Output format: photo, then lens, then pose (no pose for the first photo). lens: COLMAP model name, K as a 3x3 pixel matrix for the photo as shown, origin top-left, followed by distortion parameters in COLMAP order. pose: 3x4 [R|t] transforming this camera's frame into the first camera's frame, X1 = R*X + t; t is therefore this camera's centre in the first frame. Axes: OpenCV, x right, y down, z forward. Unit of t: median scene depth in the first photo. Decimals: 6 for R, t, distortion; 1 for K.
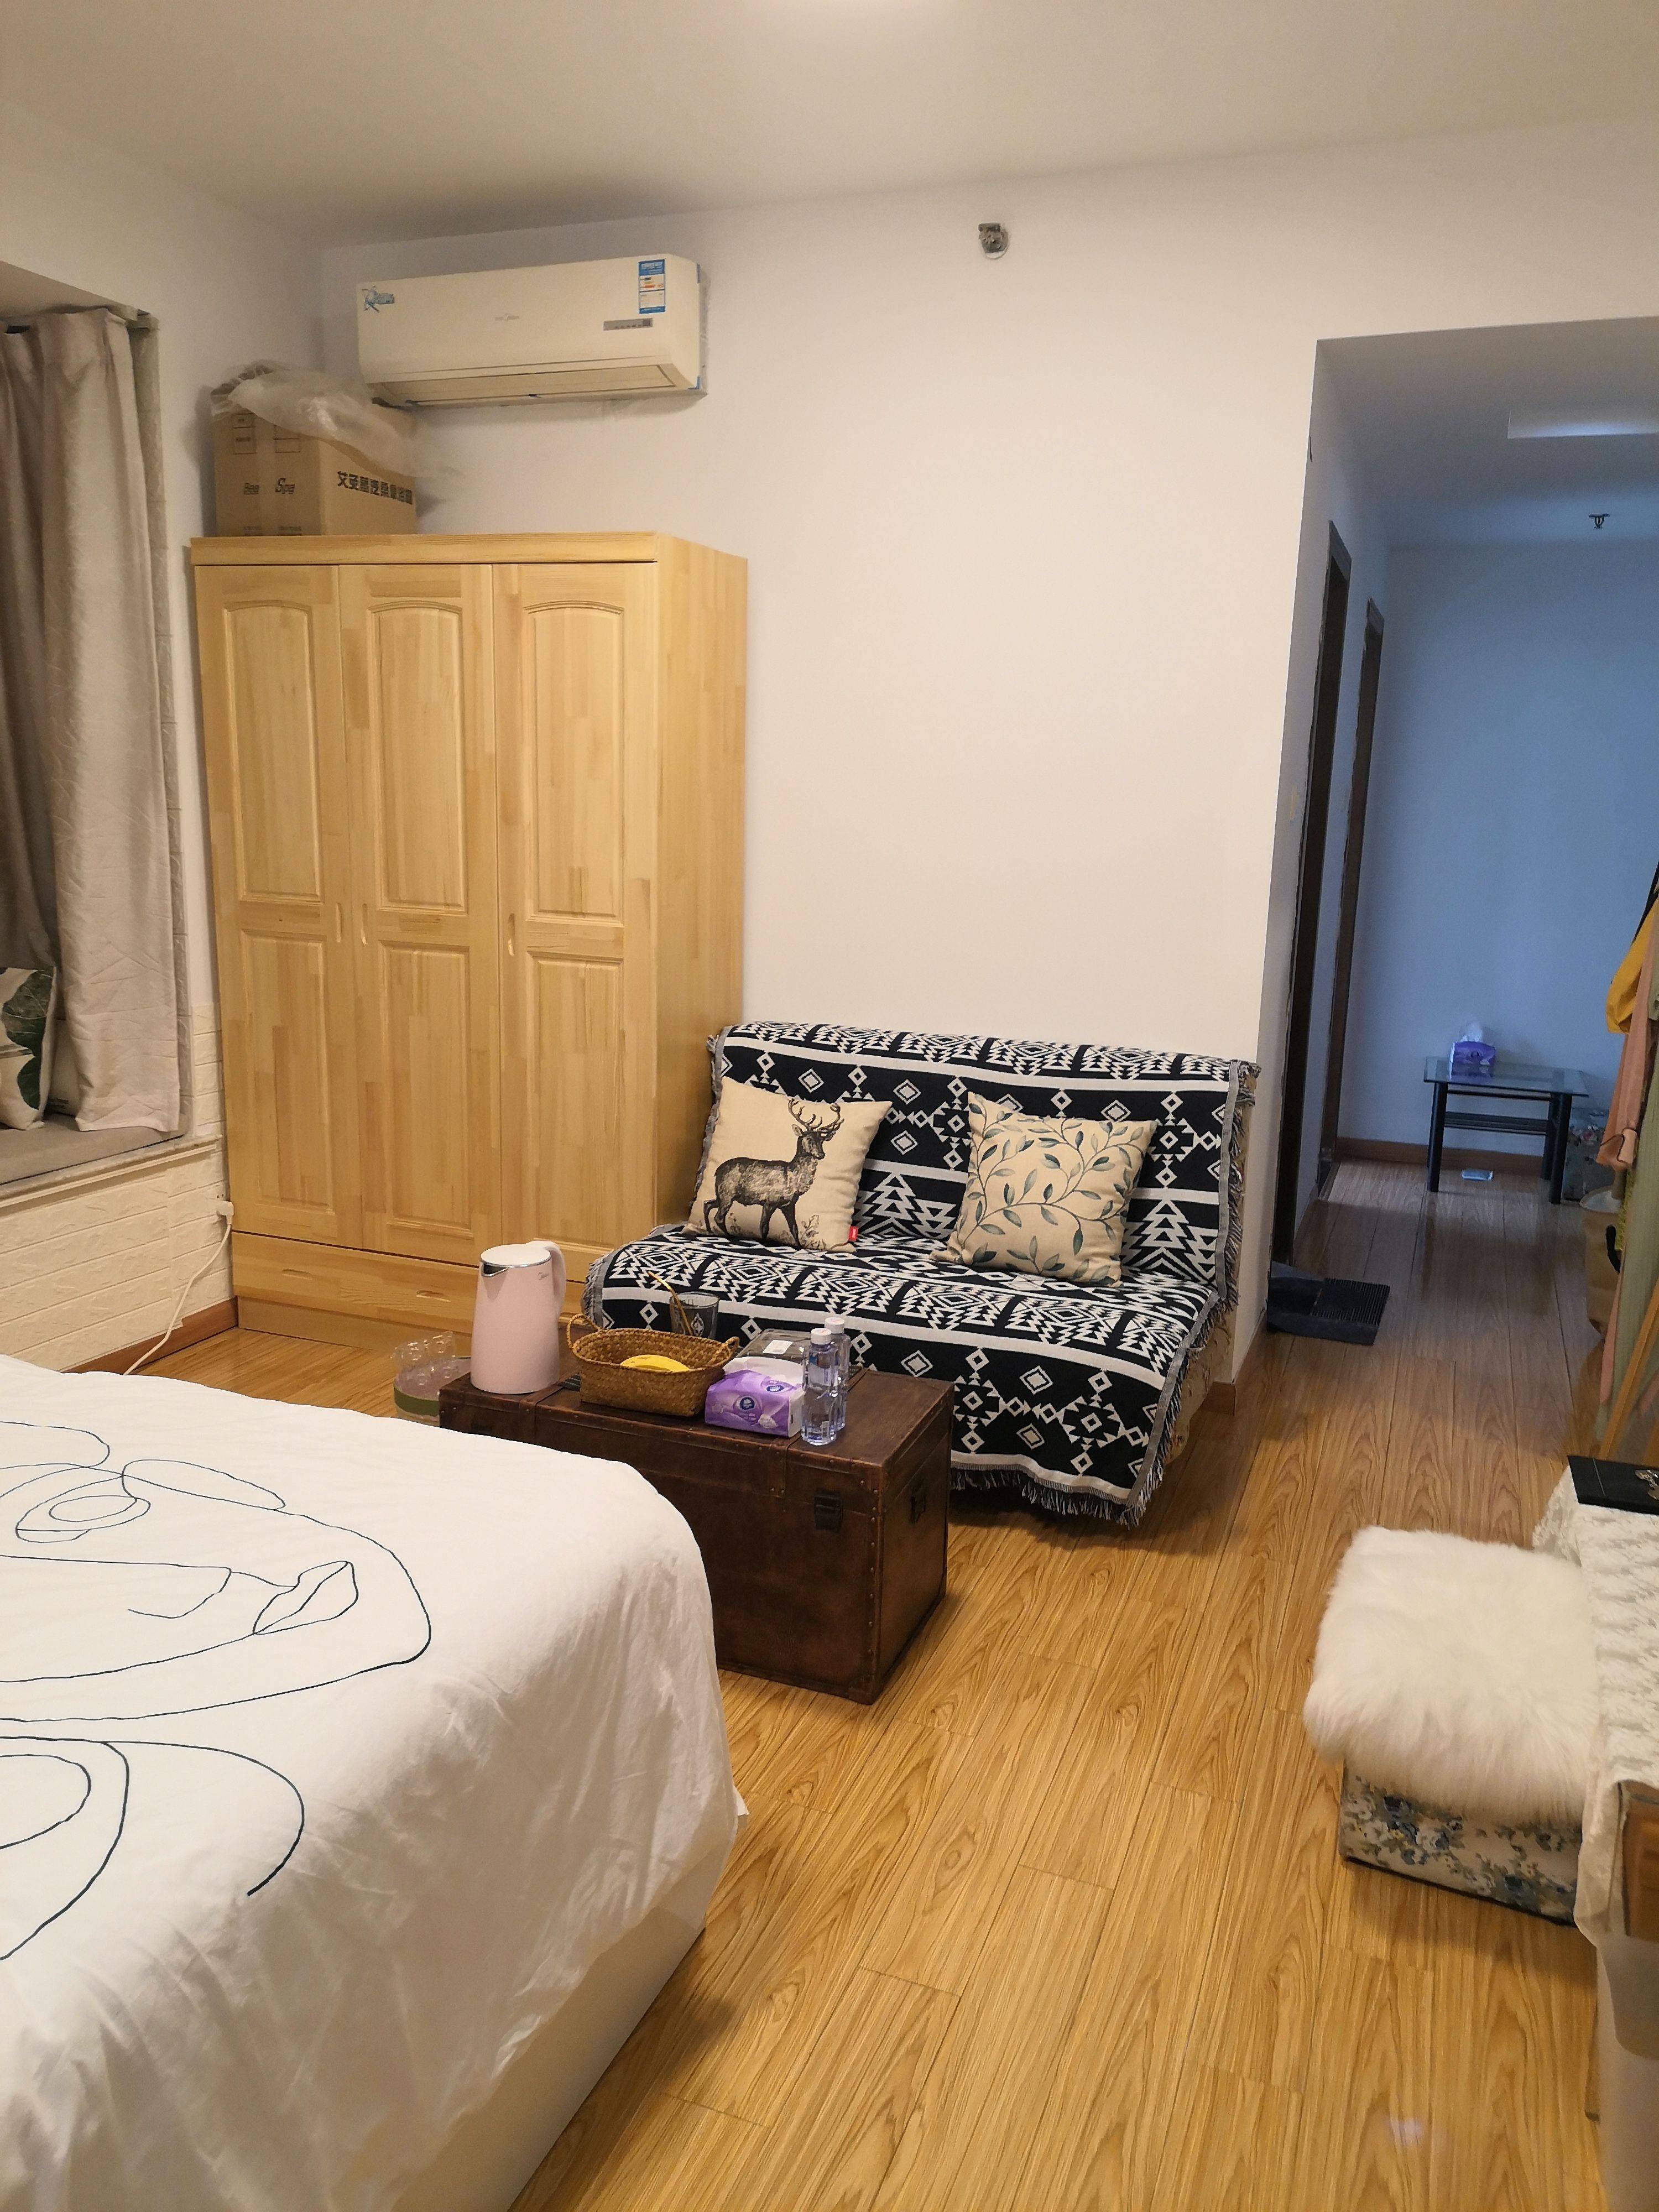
lens RADIAL K [[1663.3, 0, 826.5], [0, 1663.3, 1089.4], [0, 0, 1]] dist [0.092237, -0.121576]
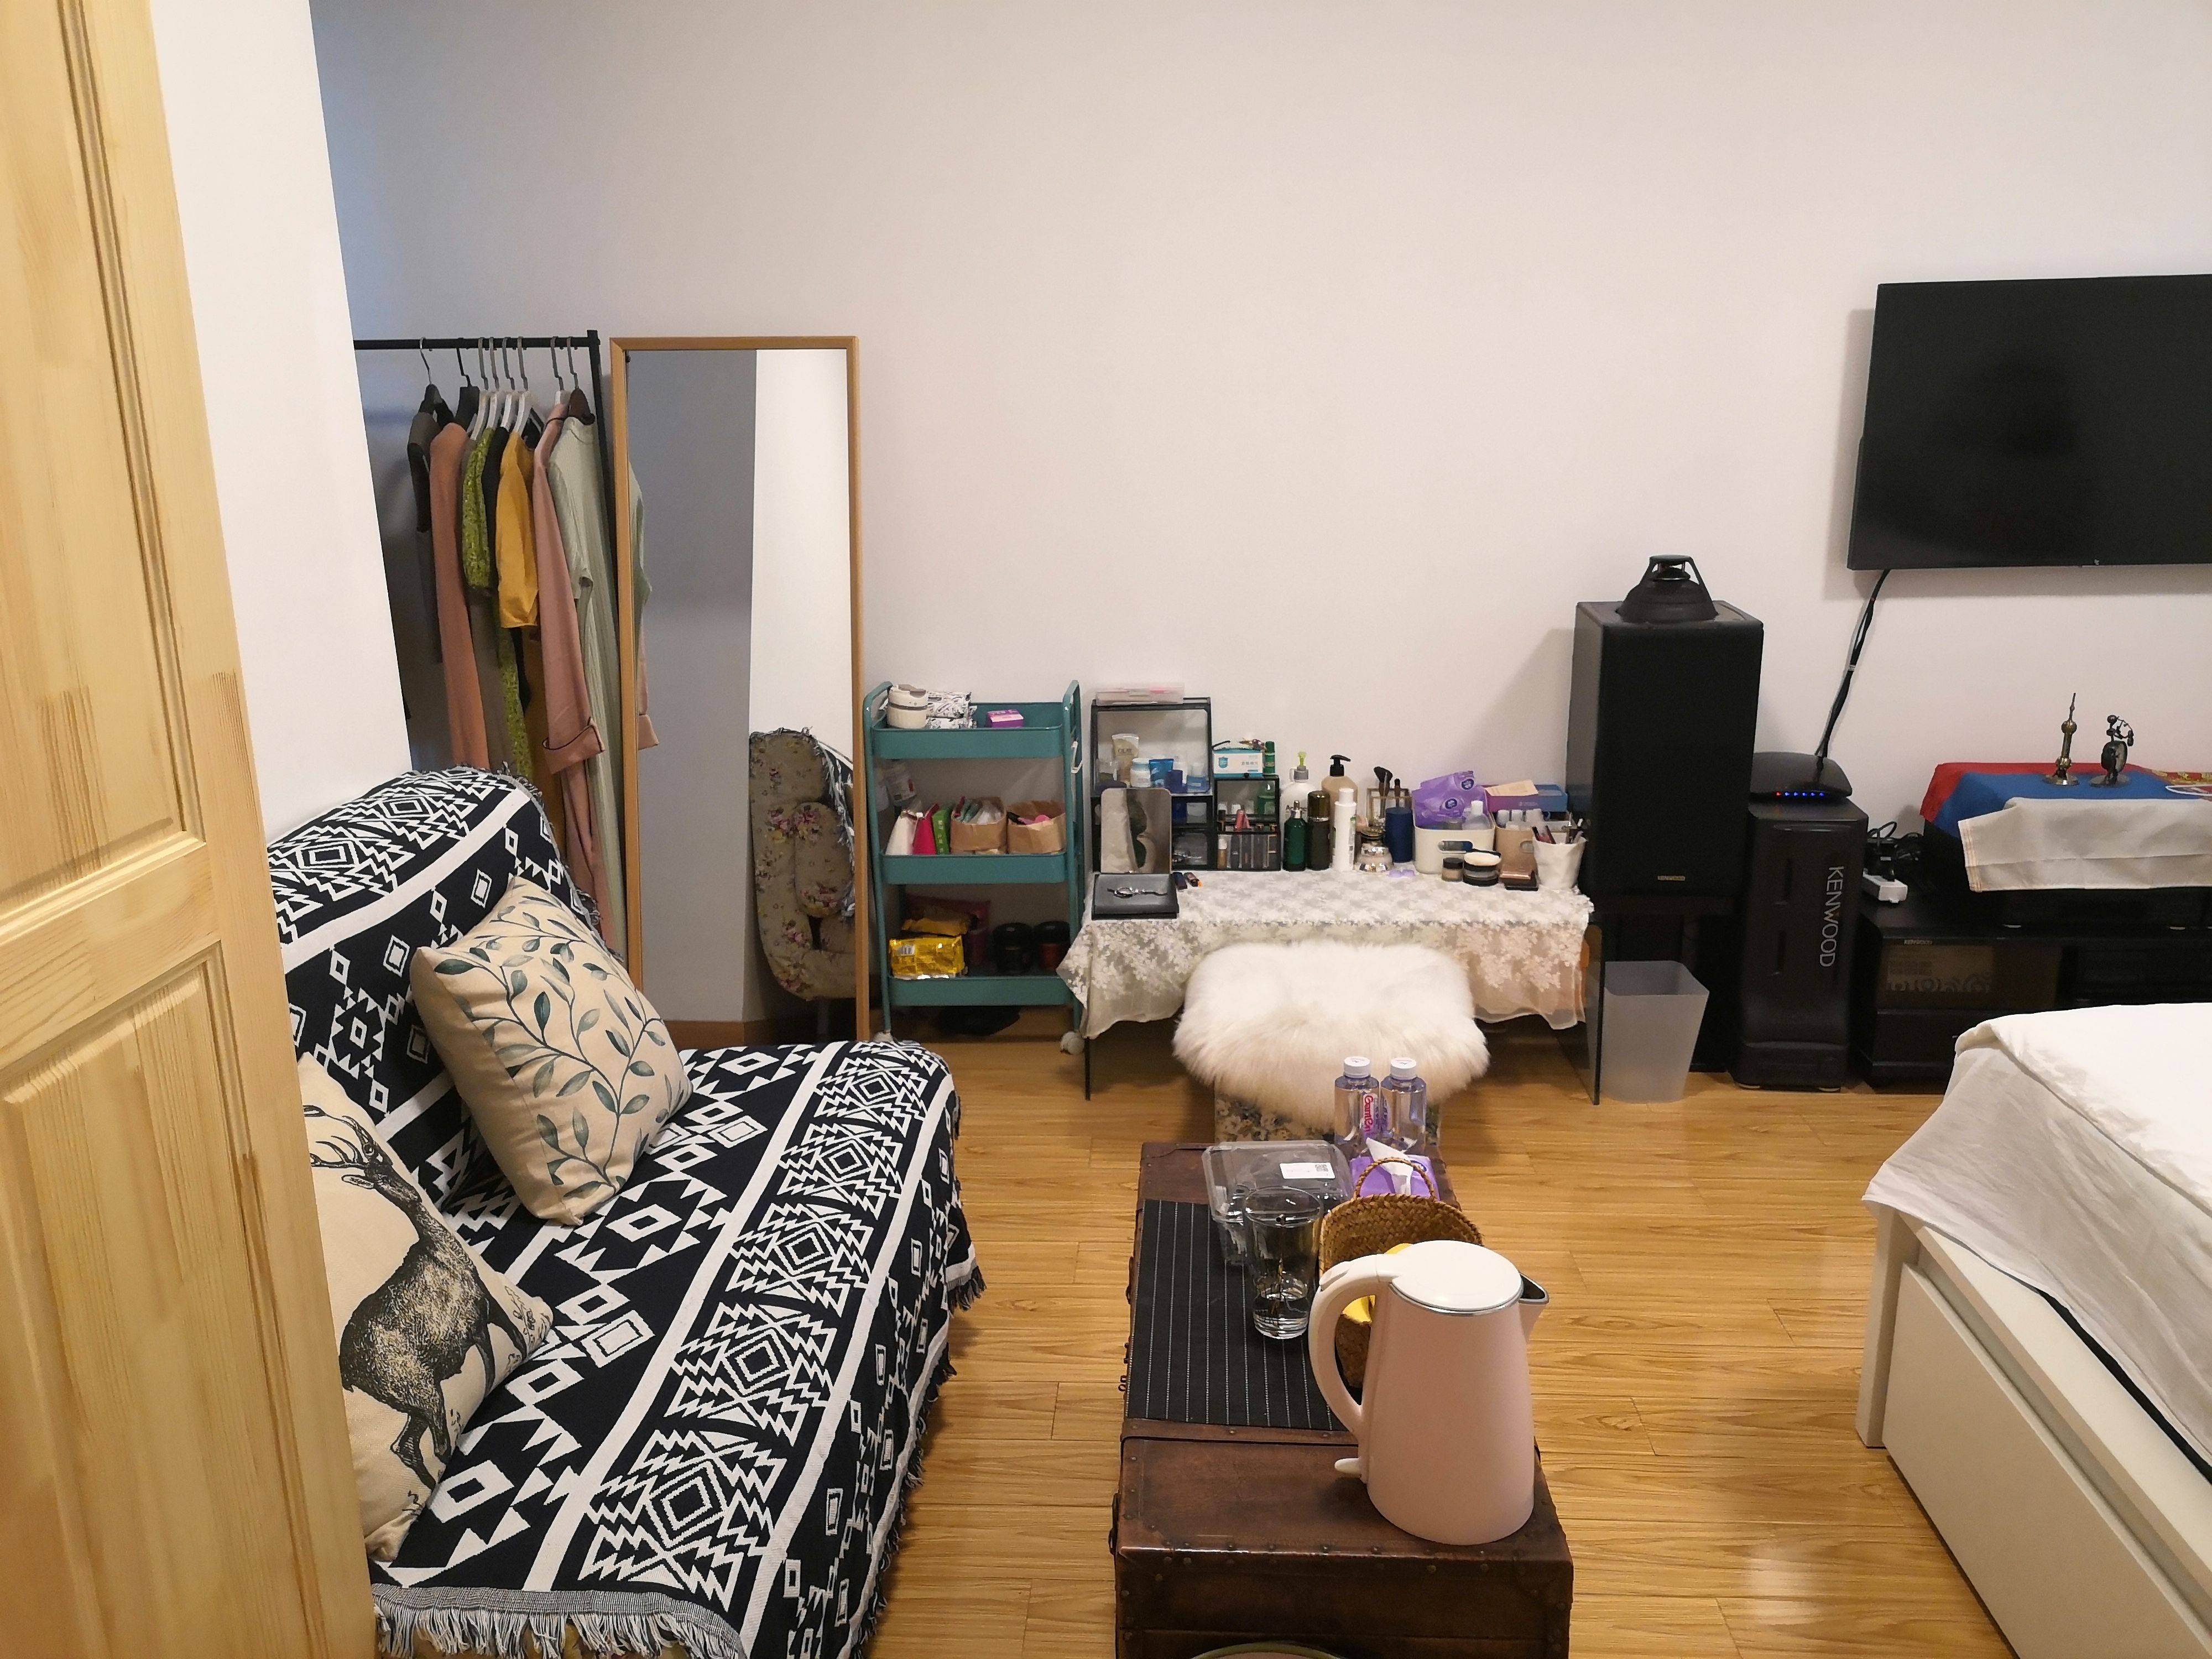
lens RADIAL K [[1663.3, 0, 1106.0], [0, 1663.3, 829.5], [0, 0, 1]] dist [0.092237, -0.121576]
pose [[-0.308897, -0.276071, 0.910147, -0.468281], [0.182462, 0.921970, 0.341583, -0.180316], [-0.933429, 0.271581, -0.234422, 0.937924]]
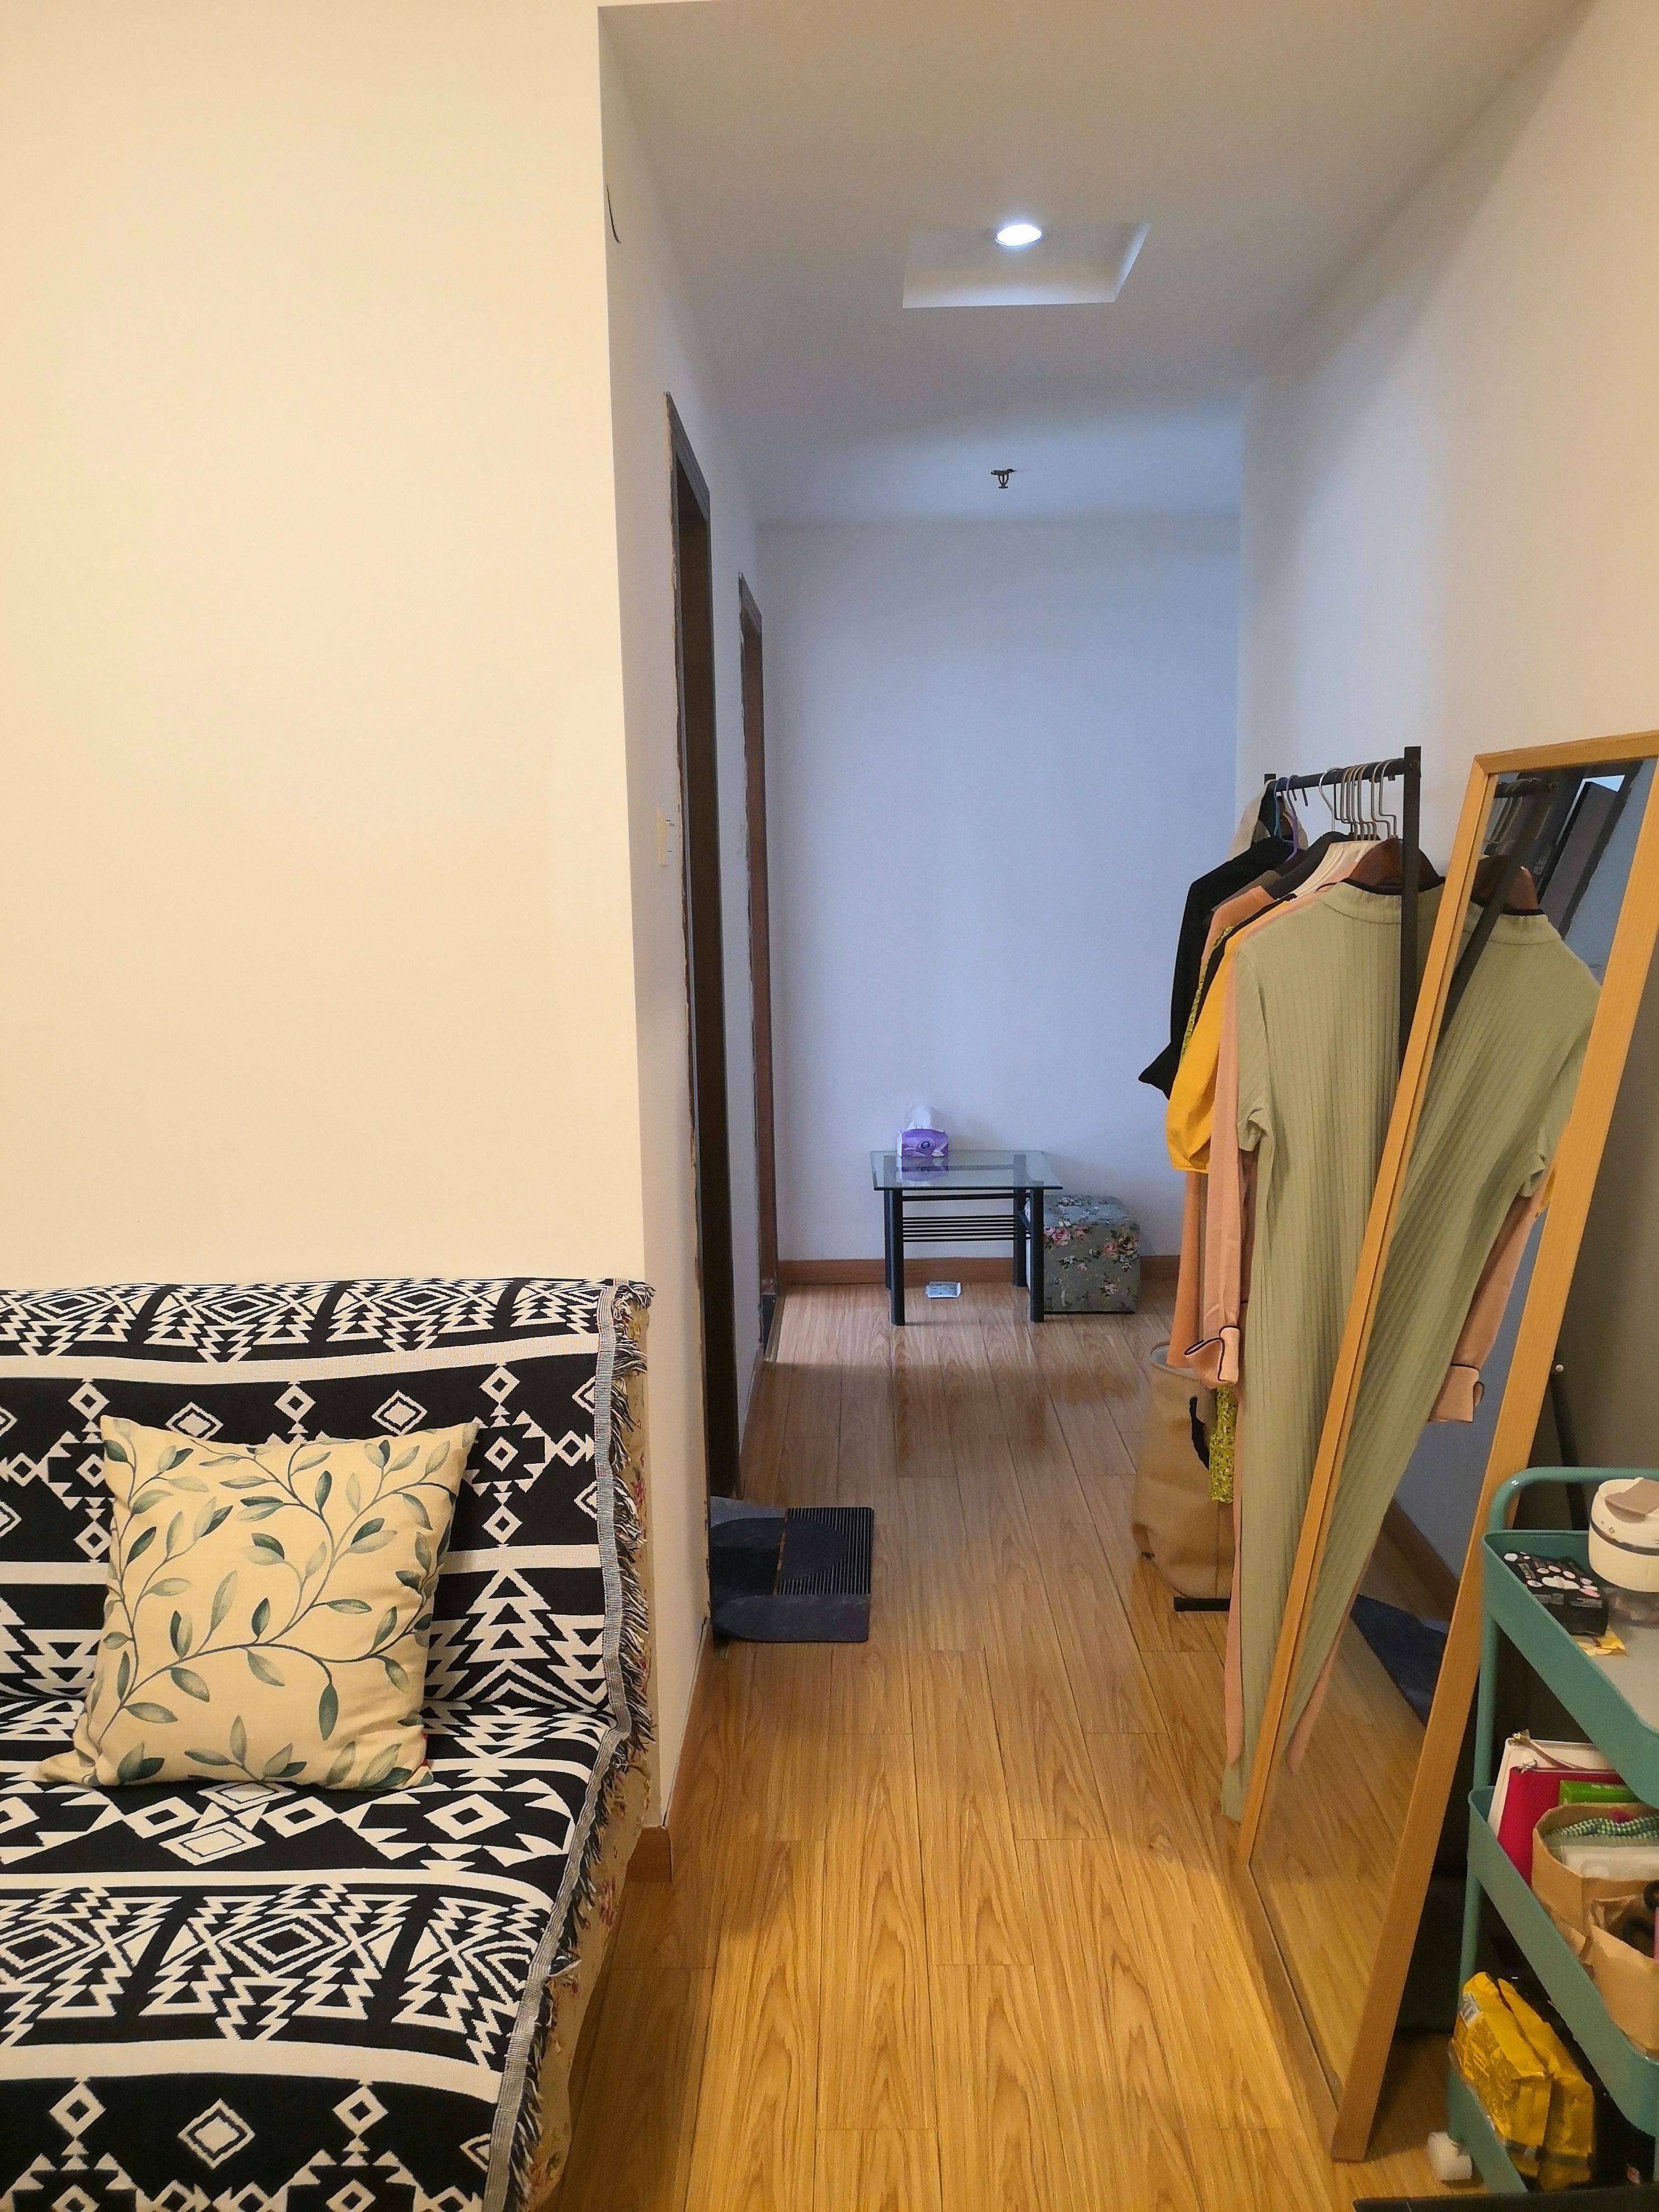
lens RADIAL K [[1663.3, 0, 826.5], [0, 1663.3, 1089.4], [0, 0, 1]] dist [0.092237, -0.121576]
pose [[0.939587, -0.095016, 0.328859, 0.137282], [0.107570, 0.993993, -0.020147, -0.065338], [-0.324970, 0.054306, 0.944164, 0.447750]]
